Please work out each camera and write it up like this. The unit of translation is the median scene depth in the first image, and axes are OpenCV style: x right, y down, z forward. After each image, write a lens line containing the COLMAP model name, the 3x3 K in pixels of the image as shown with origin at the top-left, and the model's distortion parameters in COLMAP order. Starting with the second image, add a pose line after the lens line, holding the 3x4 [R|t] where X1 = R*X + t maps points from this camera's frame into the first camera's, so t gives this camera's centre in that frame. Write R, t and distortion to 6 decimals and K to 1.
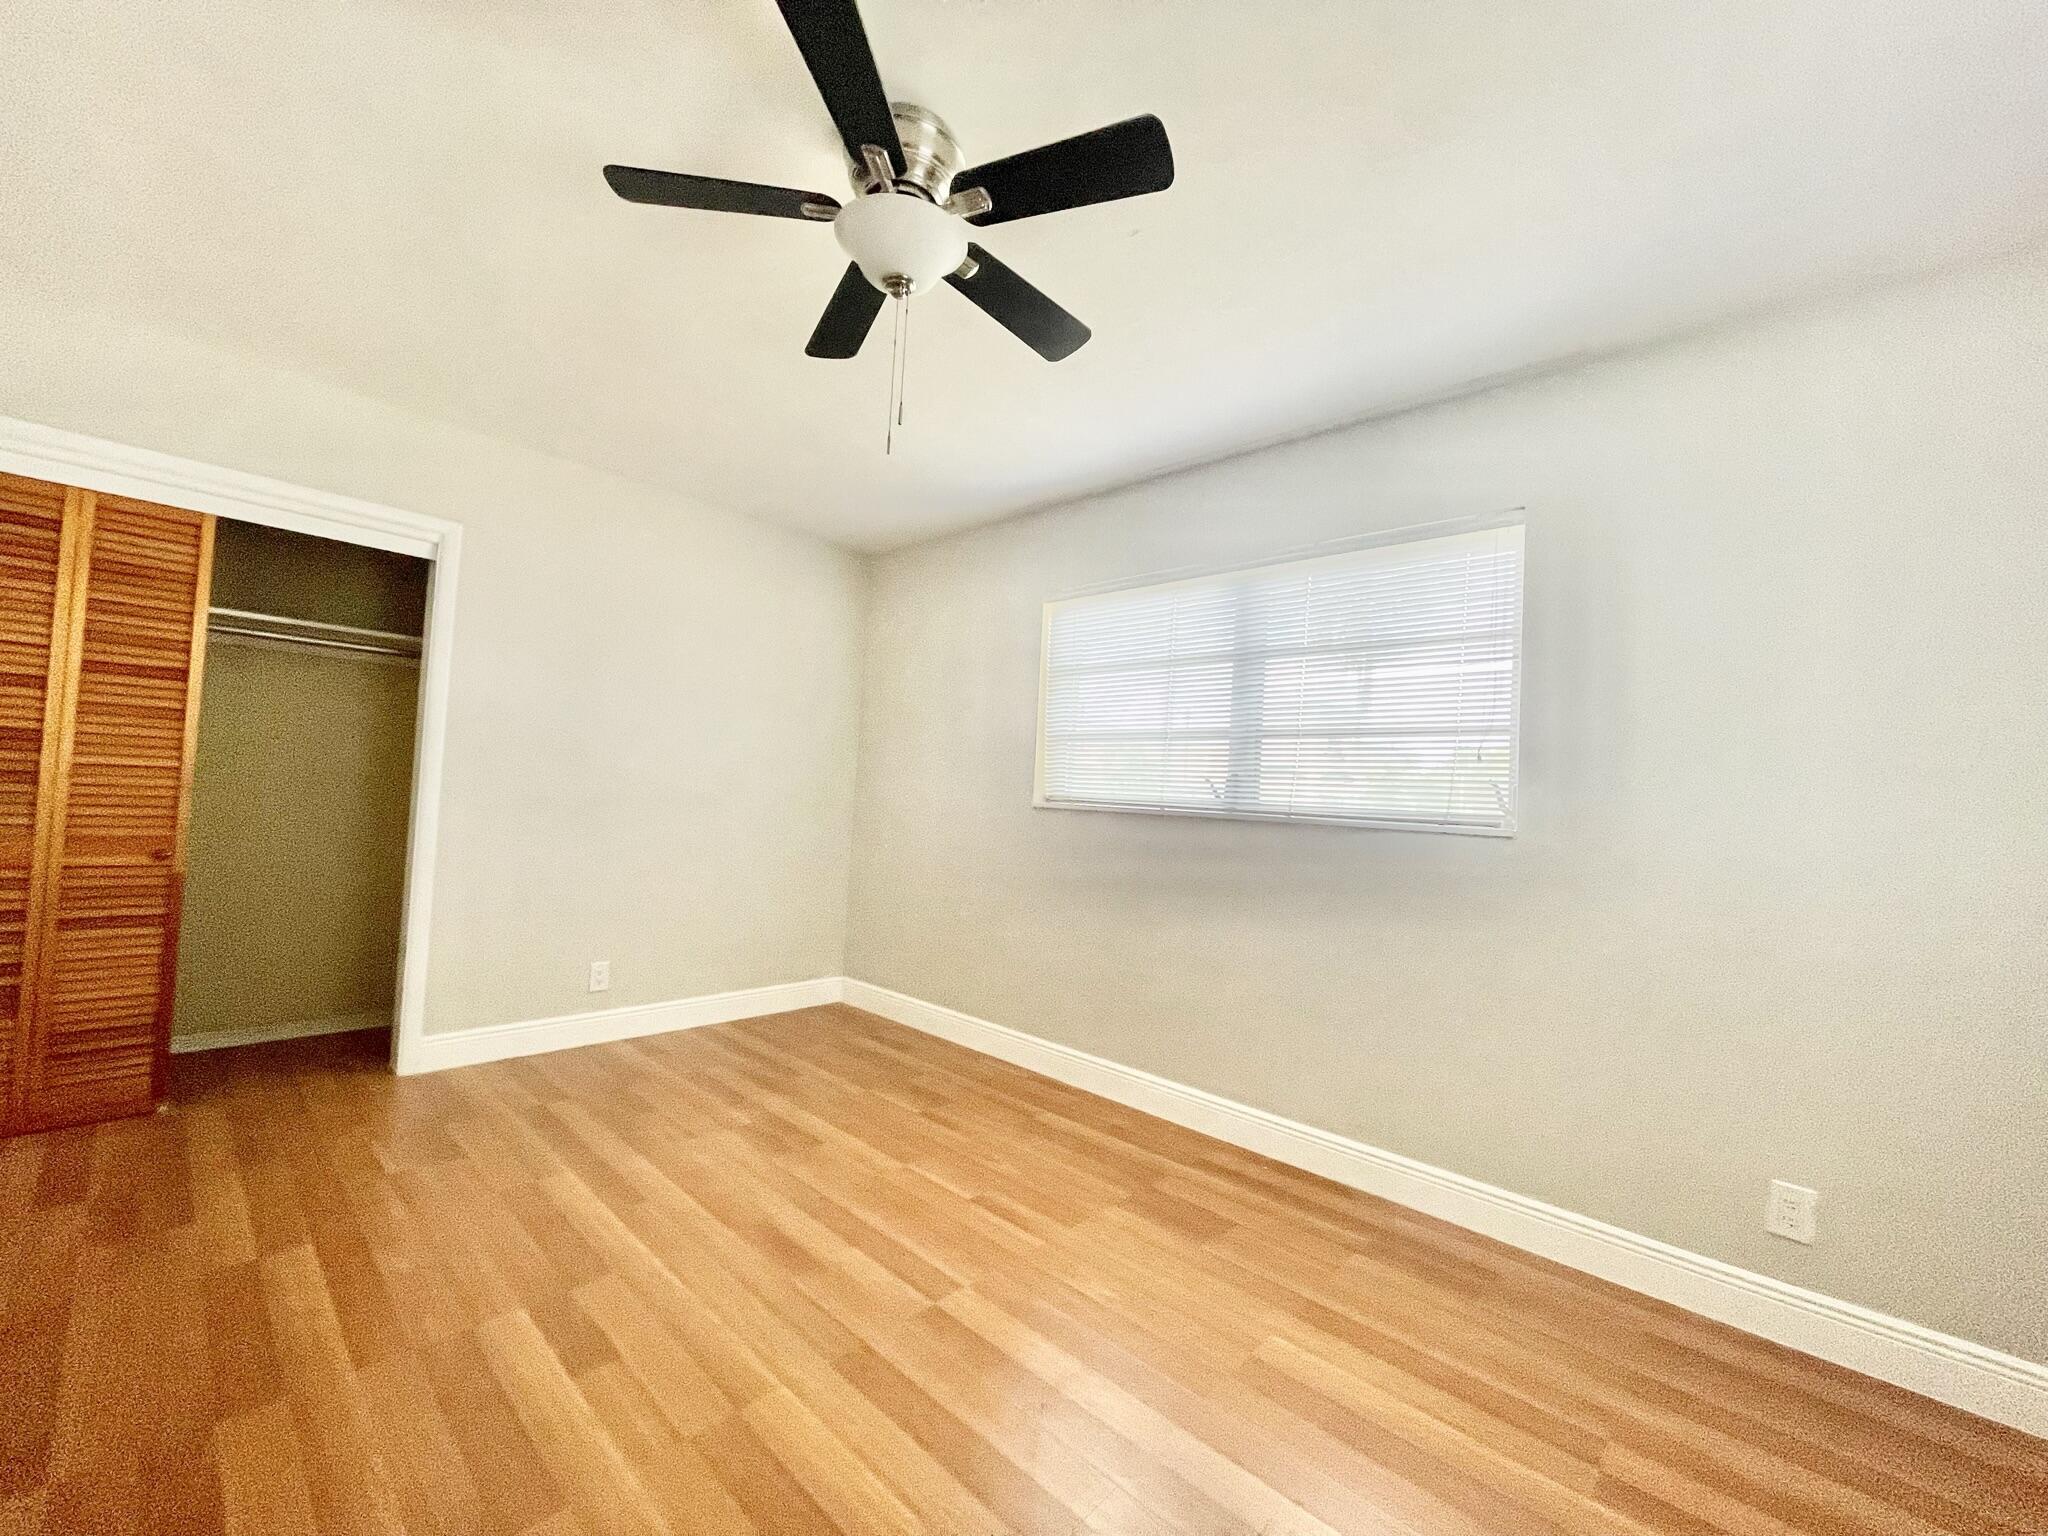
lens RADIAL K [[823.0, 0, 1022.7], [0, 823.0, 778.6], [0, 0, 1]] dist [0.001402, 0.000486]
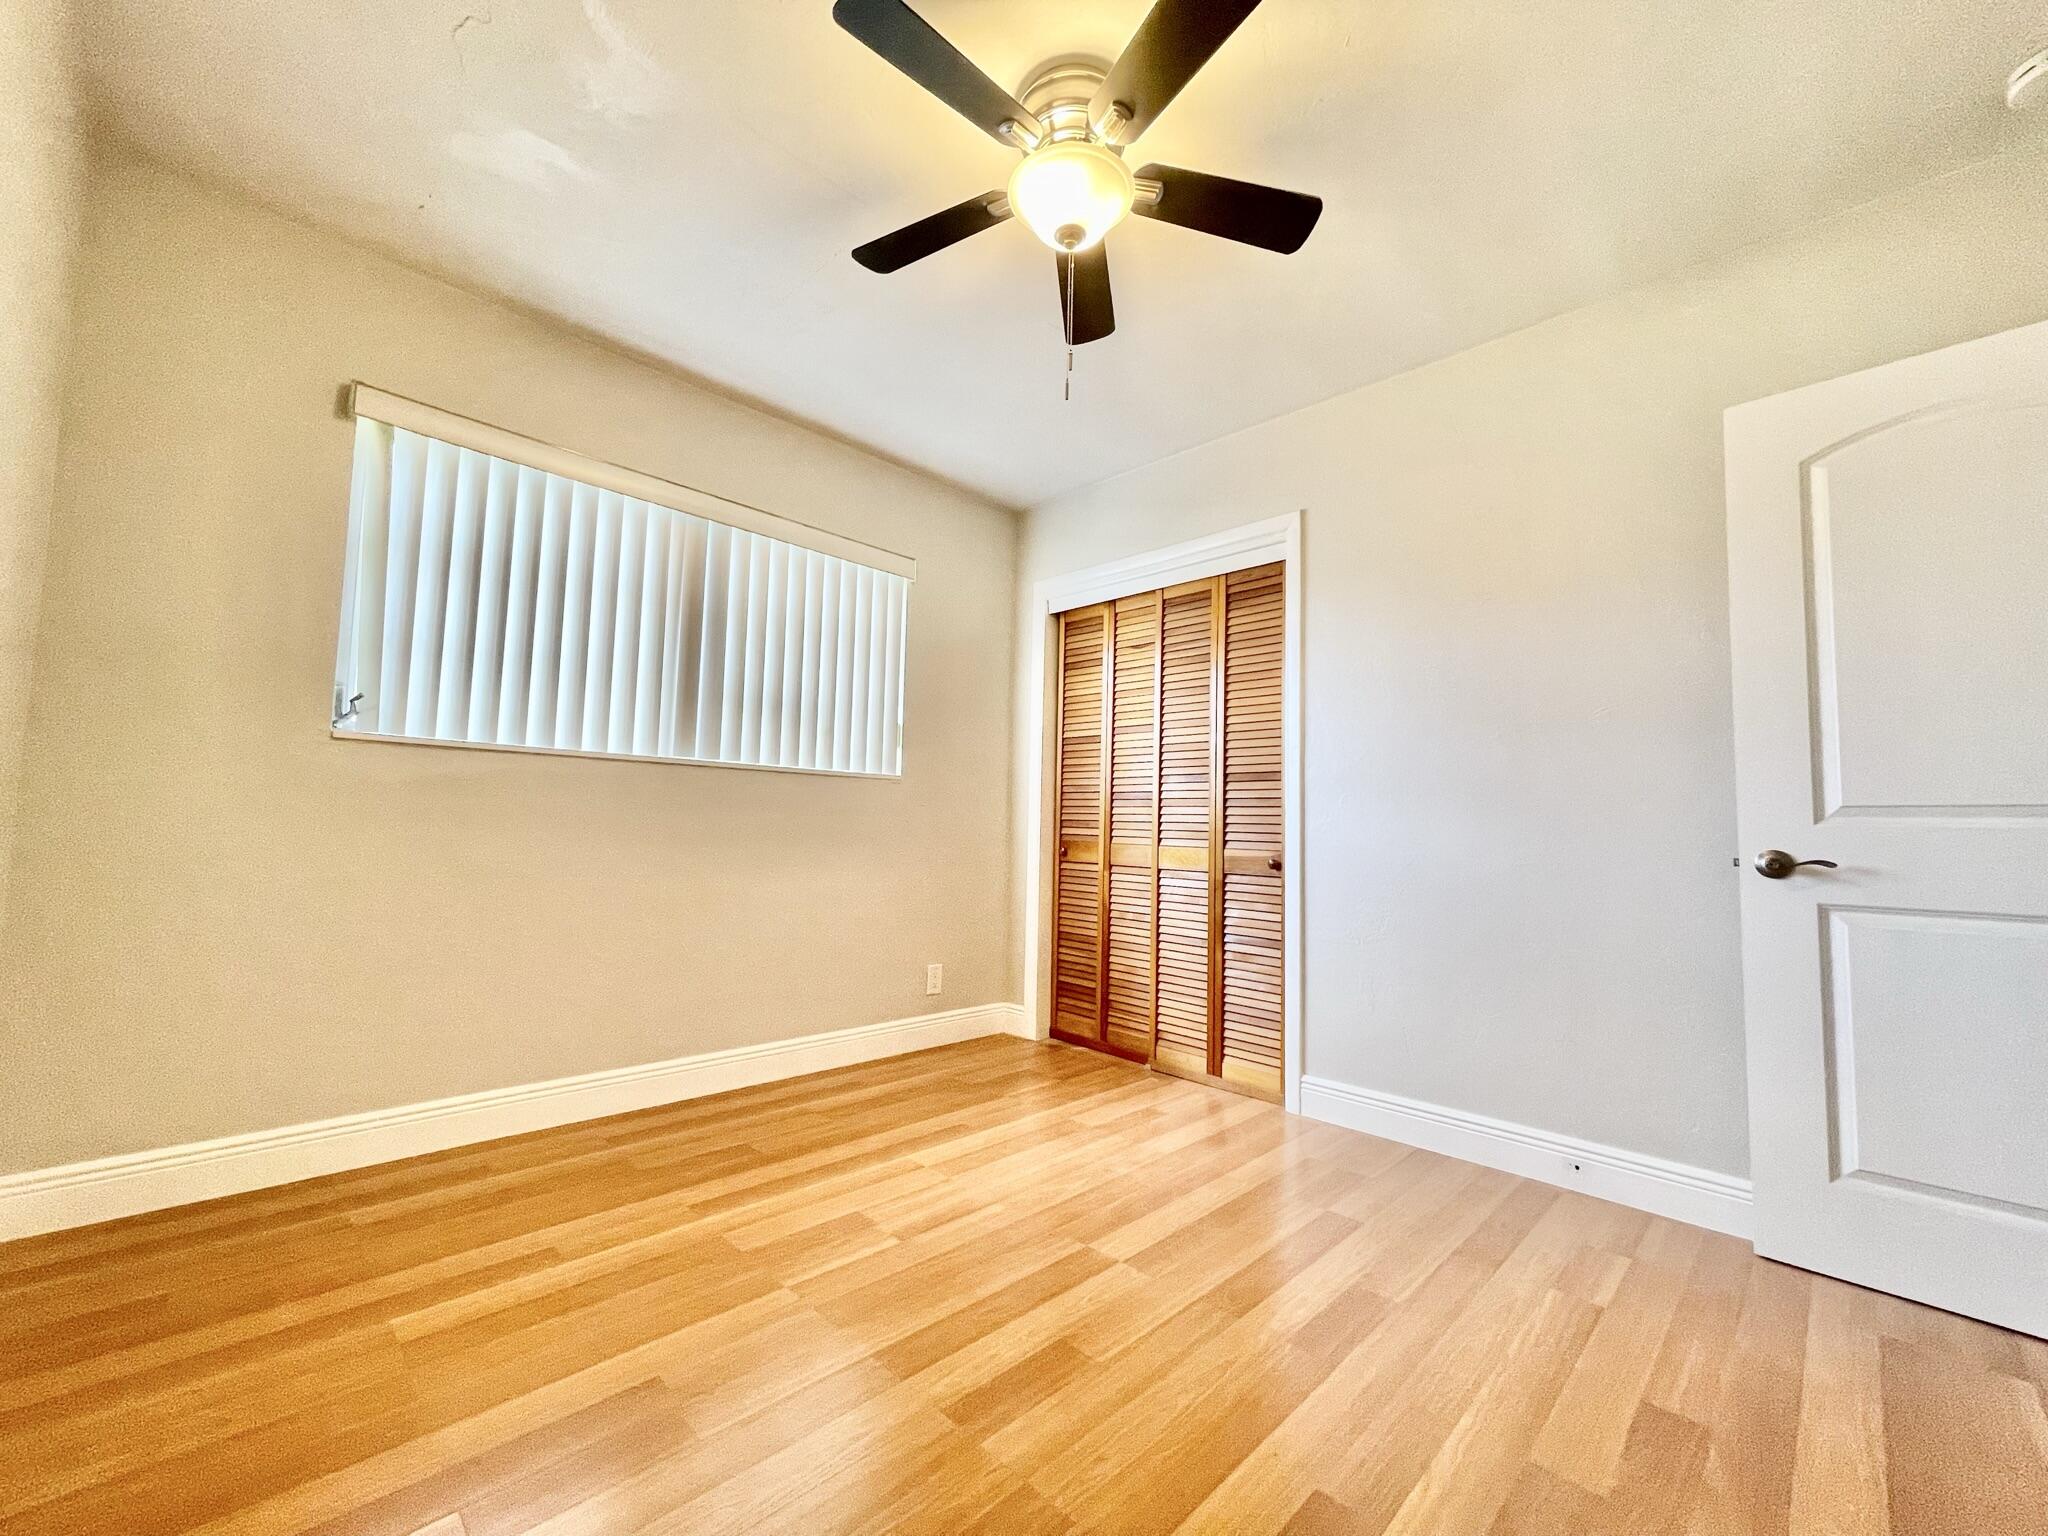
lens RADIAL K [[828.3, 0, 1018.2], [0, 828.3, 770.1], [0, 0, 1]] dist [-0.000126, 0.000191]
pose [[0.032319, 0.025409, 0.999155, -0.718503], [-0.053207, 0.998303, -0.023667, 0.066941], [-0.998060, -0.052397, 0.033616, 0.586369]]
